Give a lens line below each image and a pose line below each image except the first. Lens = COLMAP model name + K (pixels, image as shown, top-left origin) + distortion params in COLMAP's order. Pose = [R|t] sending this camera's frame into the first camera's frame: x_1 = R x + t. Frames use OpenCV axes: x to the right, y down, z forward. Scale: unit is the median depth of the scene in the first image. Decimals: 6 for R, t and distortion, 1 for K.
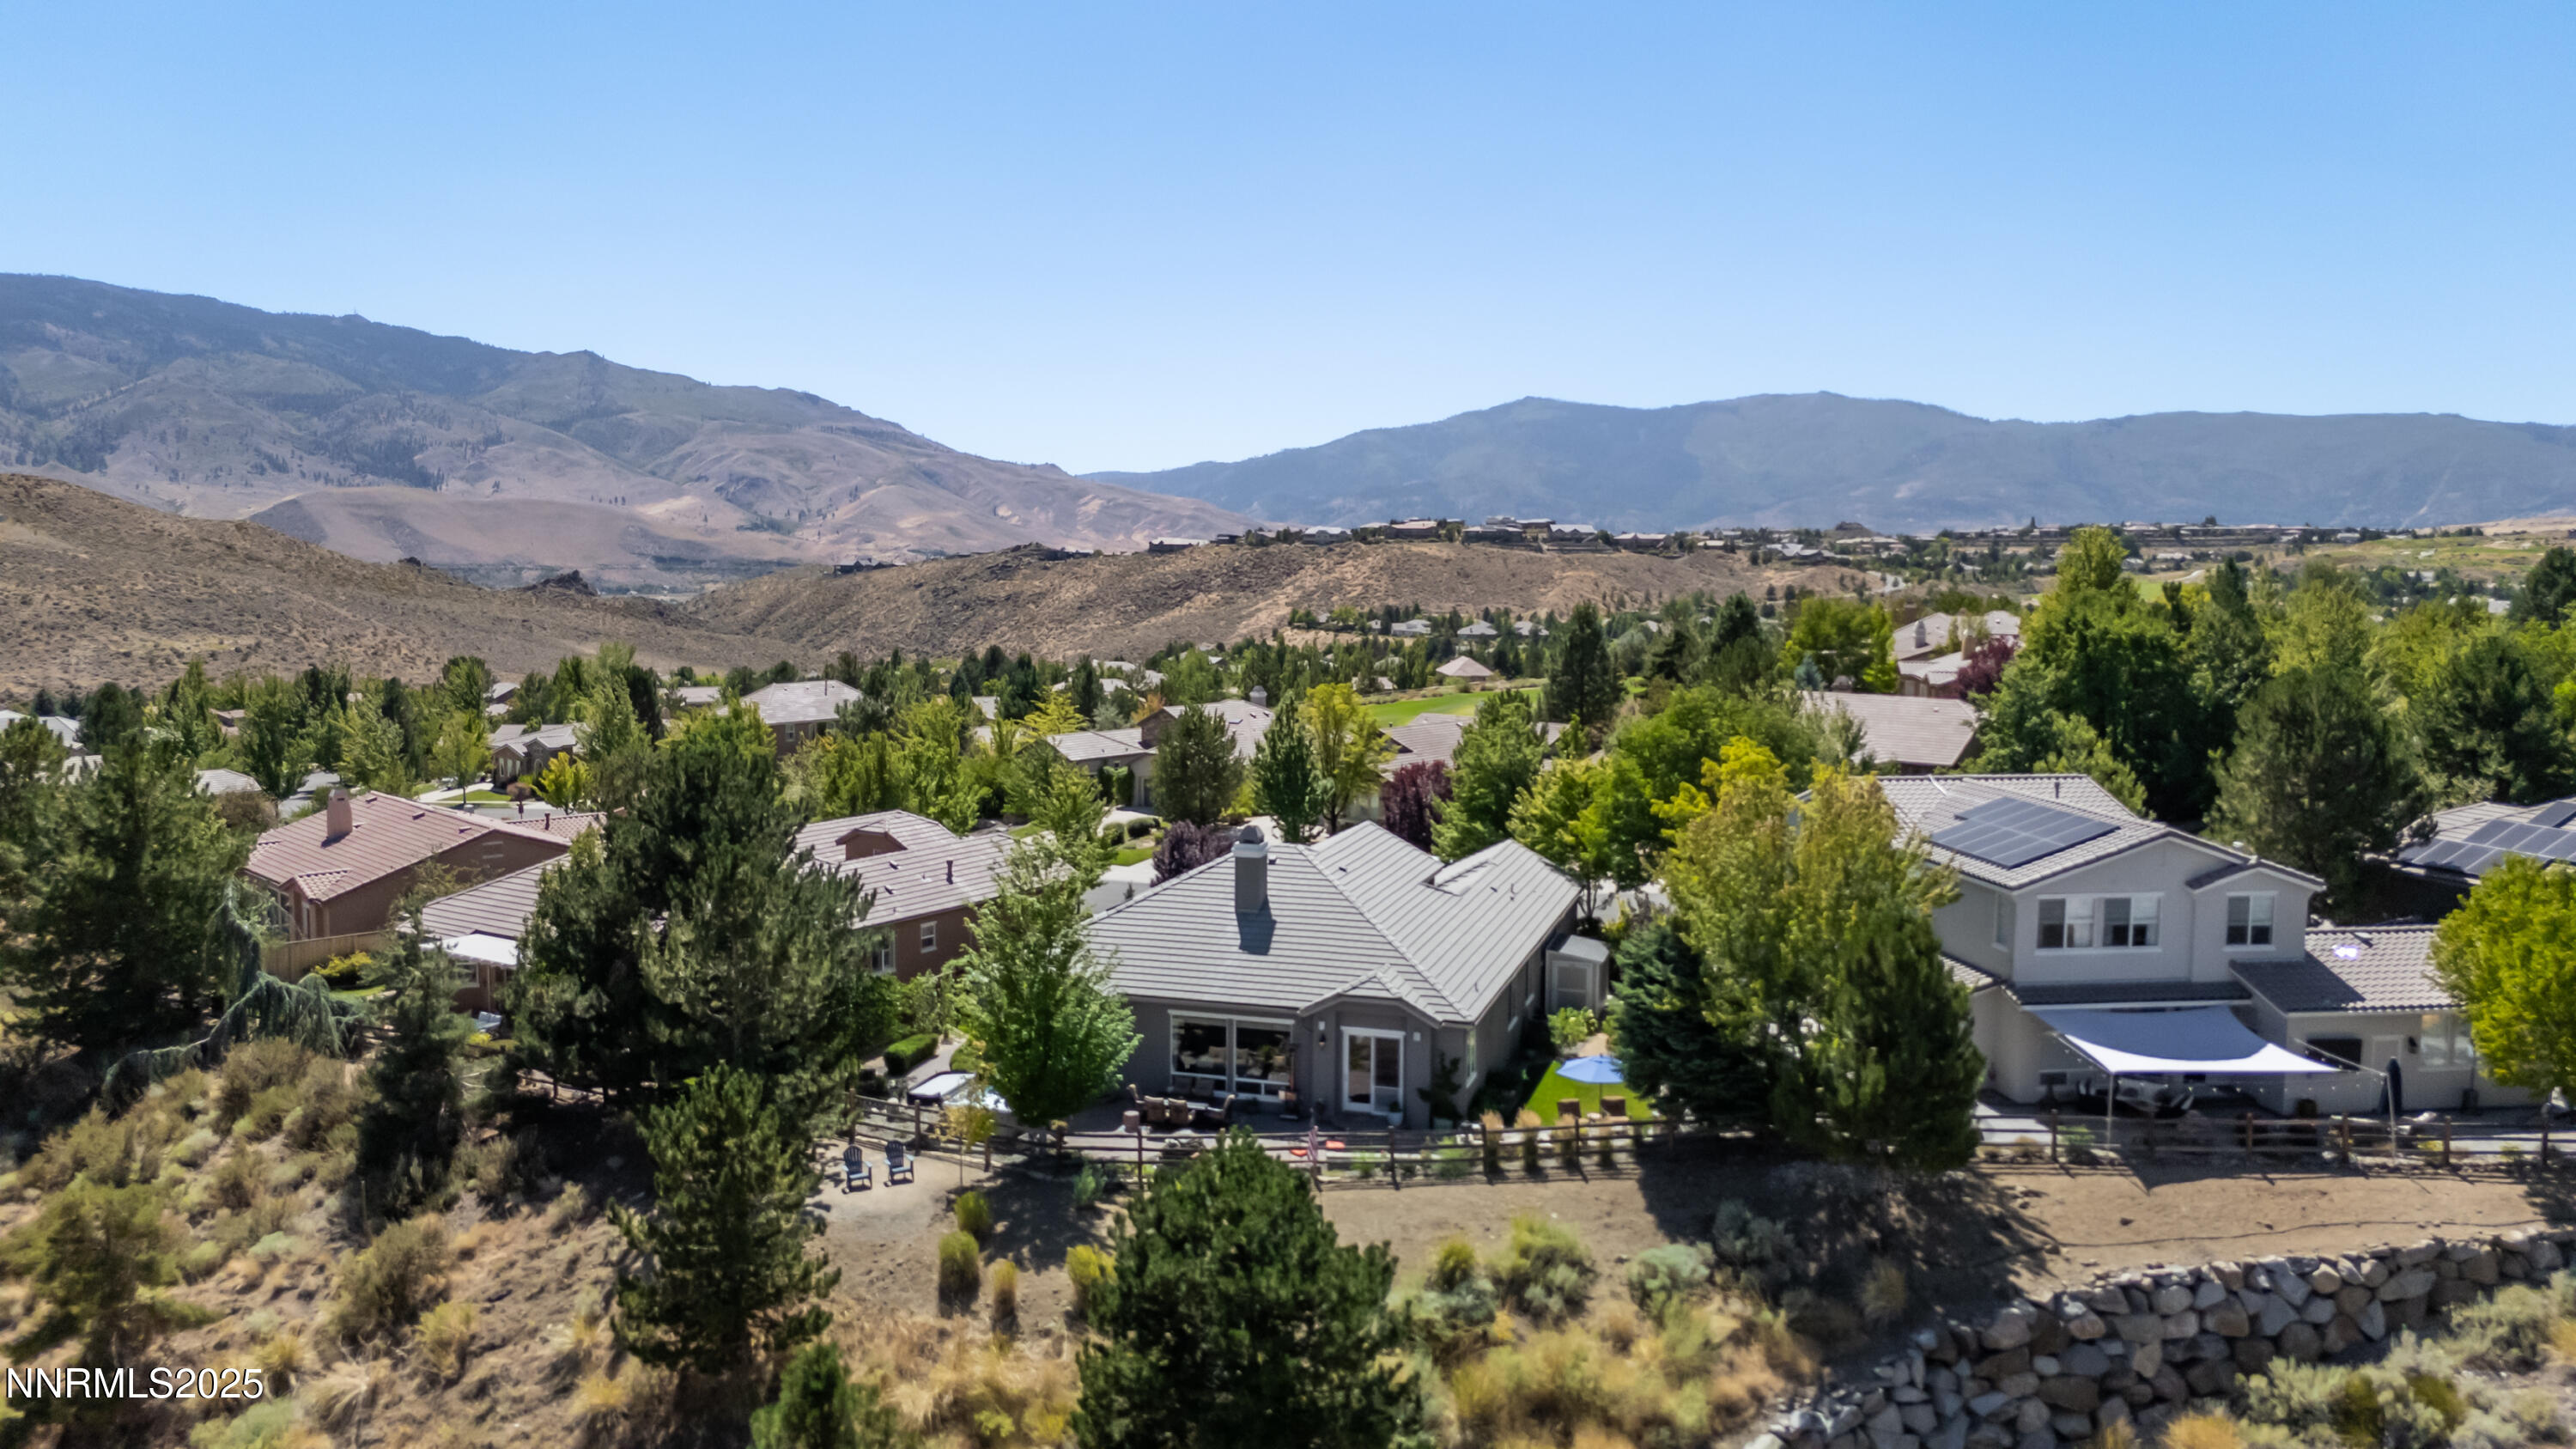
lens RADIAL K [[1991.9, 0, 1362.7], [0, 1991.9, 724.2], [0, 0, 1]] dist [0.100043, -0.100543]
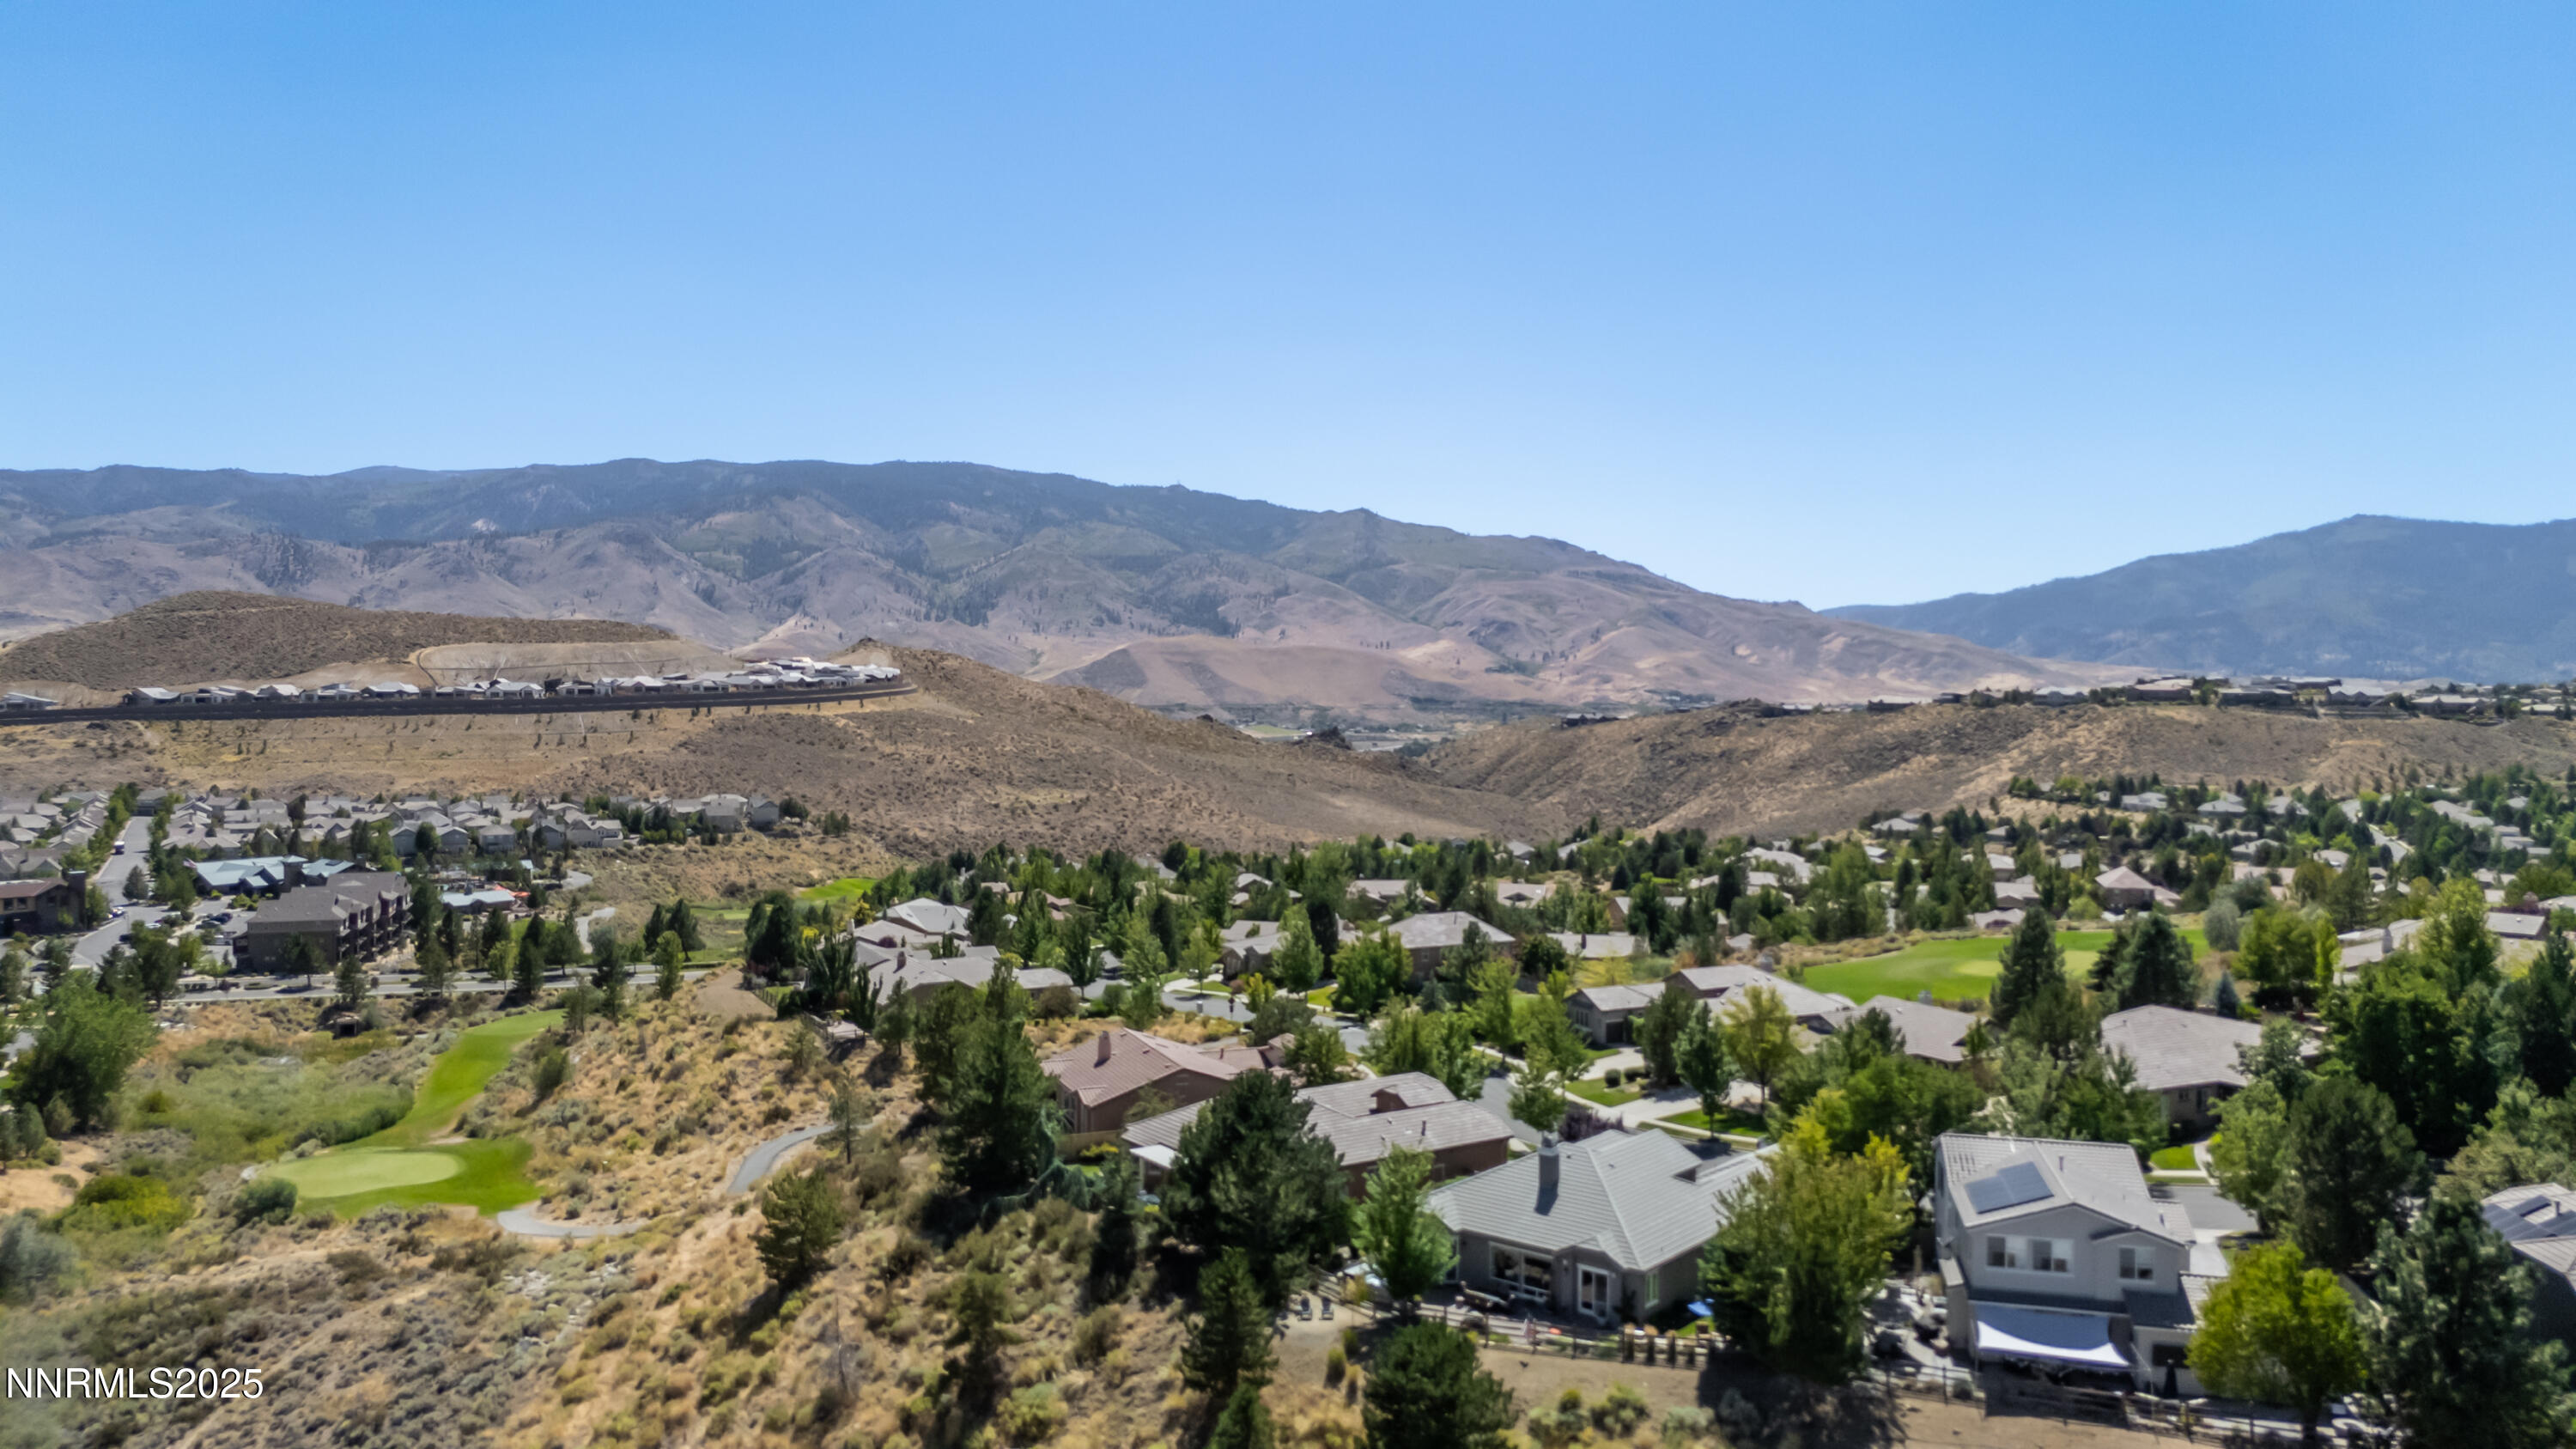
lens RADIAL K [[2049.6, 0, 1288.0], [0, 2049.6, 724.5], [0, 0, 1]] dist [0.102425, -0.114625]
pose [[0.919614, 0.014094, -0.392571, 0.049846], [-0.037843, 0.997887, -0.052823, -0.023318], [0.390997, 0.063432, 0.918203, -0.086294]]
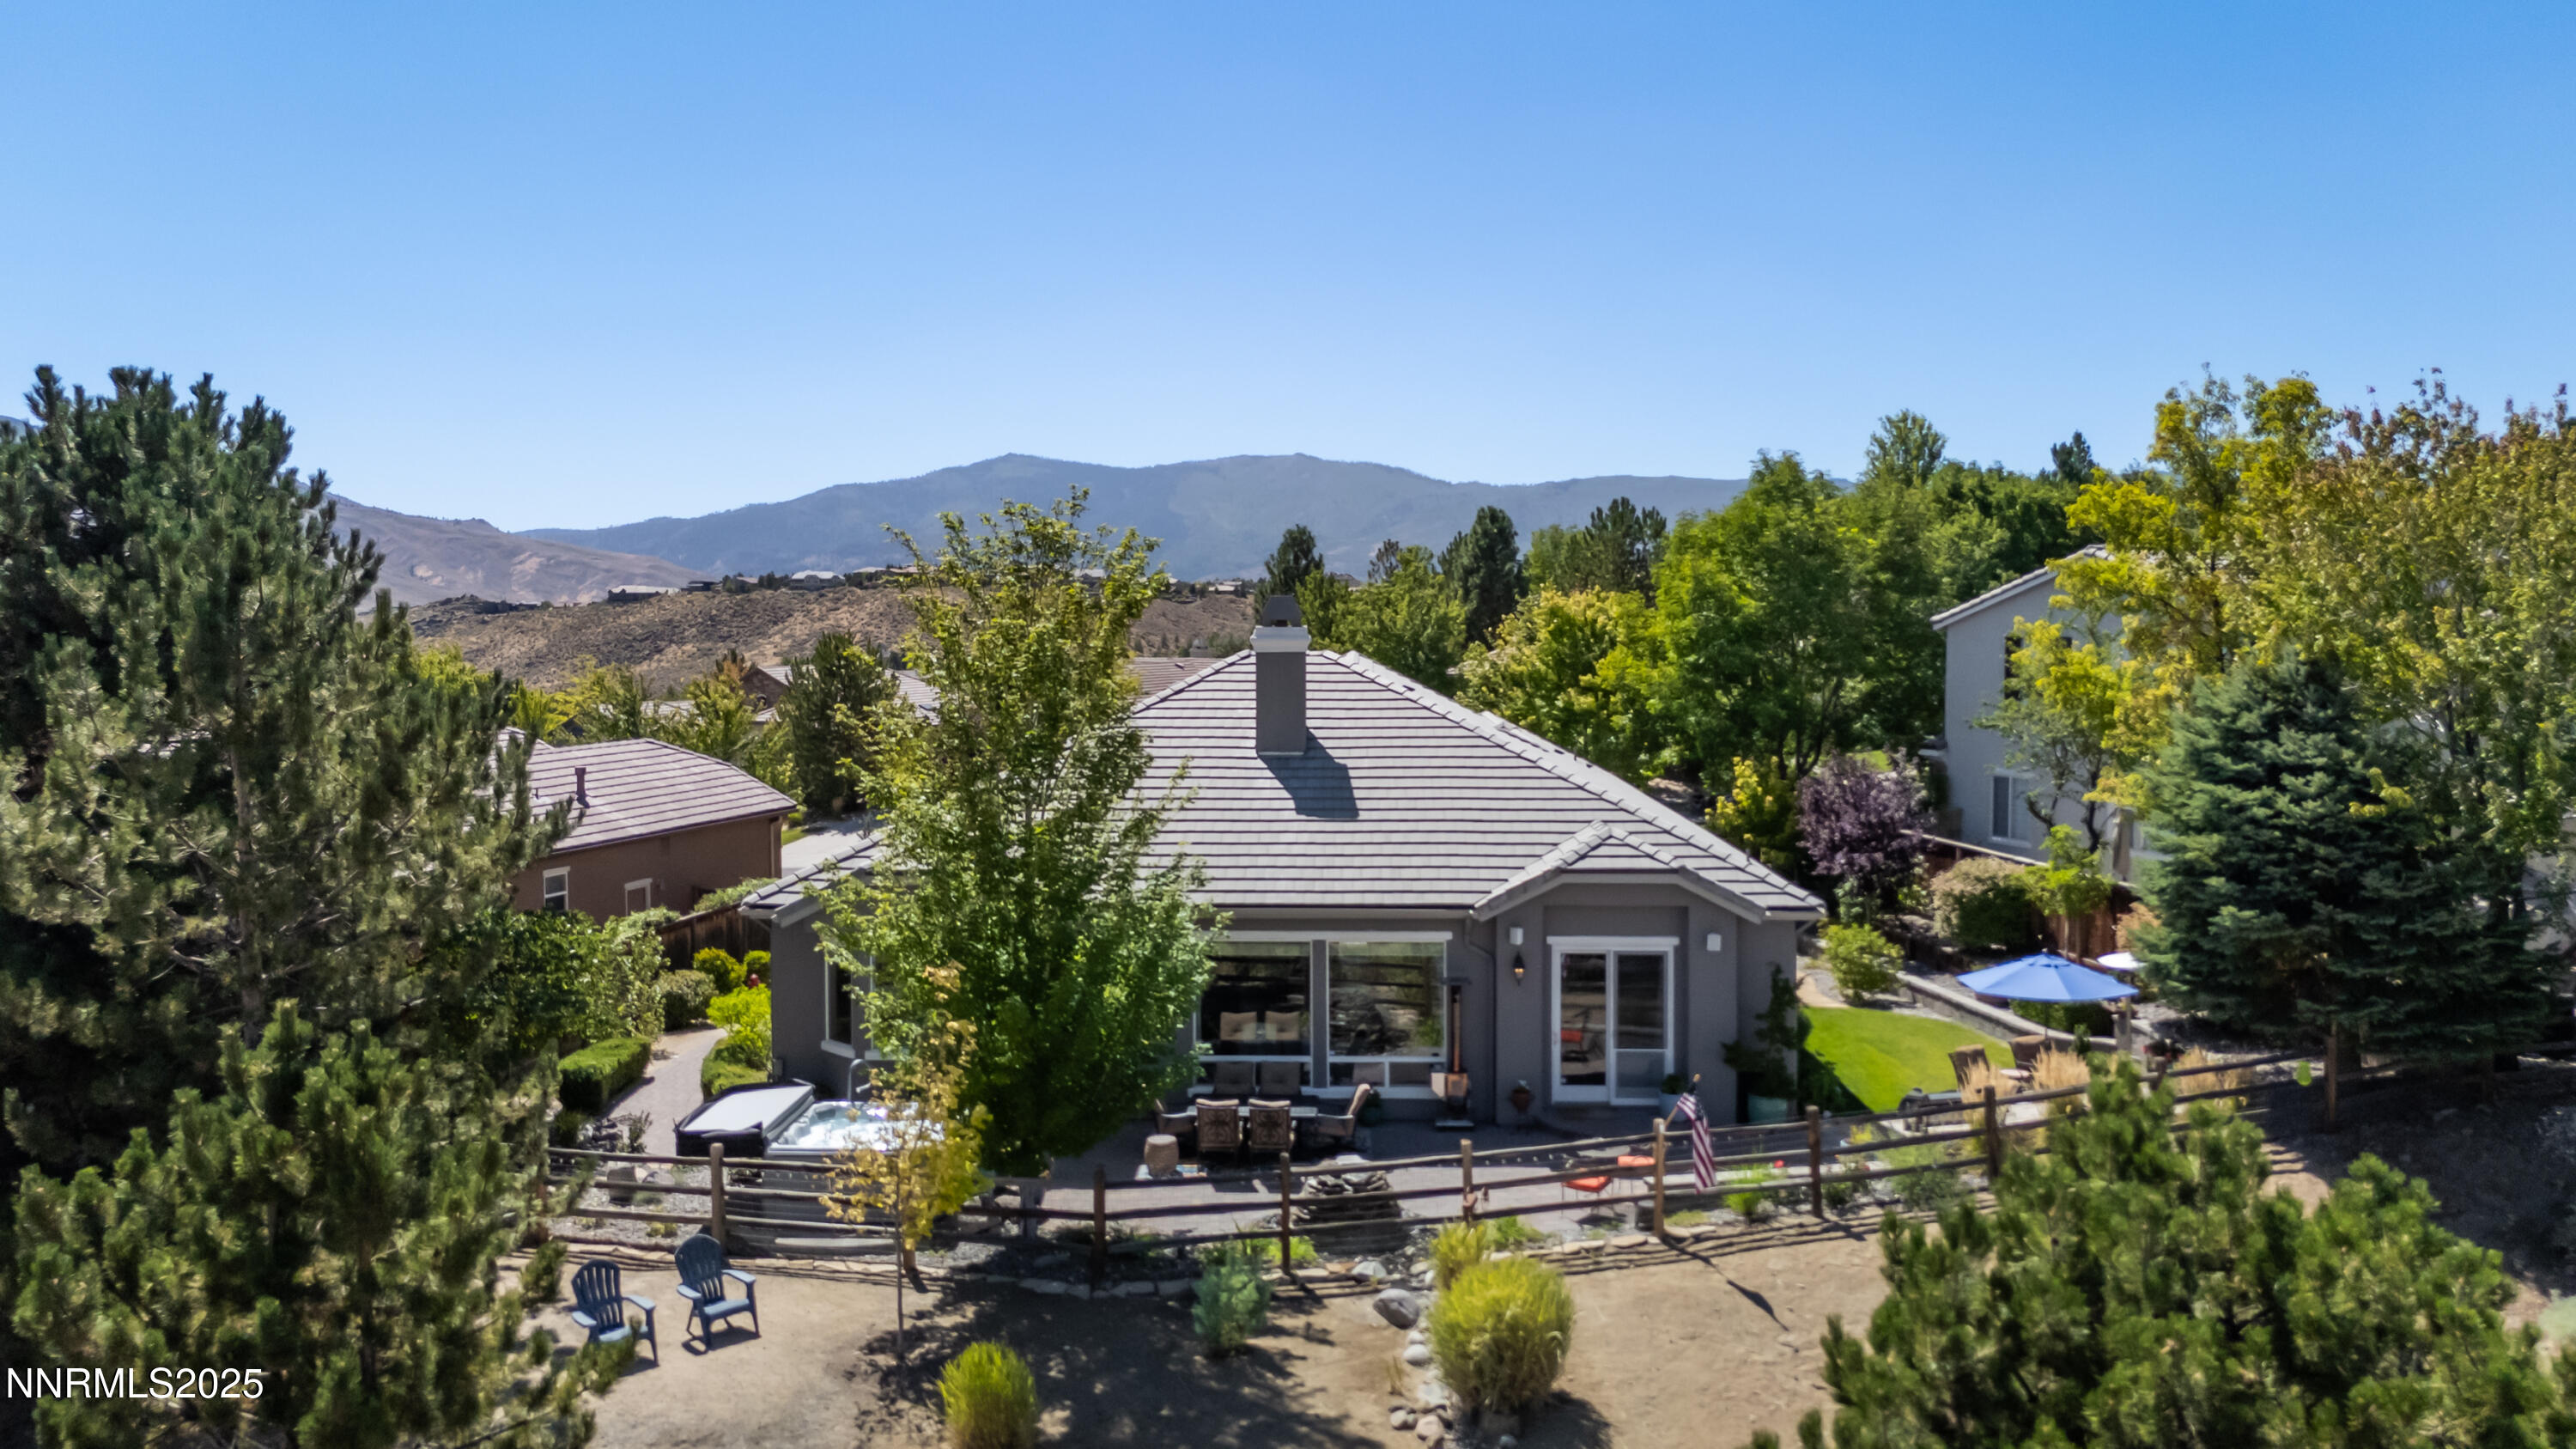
lens RADIAL K [[1991.9, 0, 1362.7], [0, 1991.9, 724.2], [0, 0, 1]] dist [0.100043, -0.100543]
pose [[0.966372, -0.030382, 0.255349, -0.020151], [0.038679, 0.998872, -0.027533, 0.011827], [-0.254224, 0.036484, 0.966457, 0.055866]]
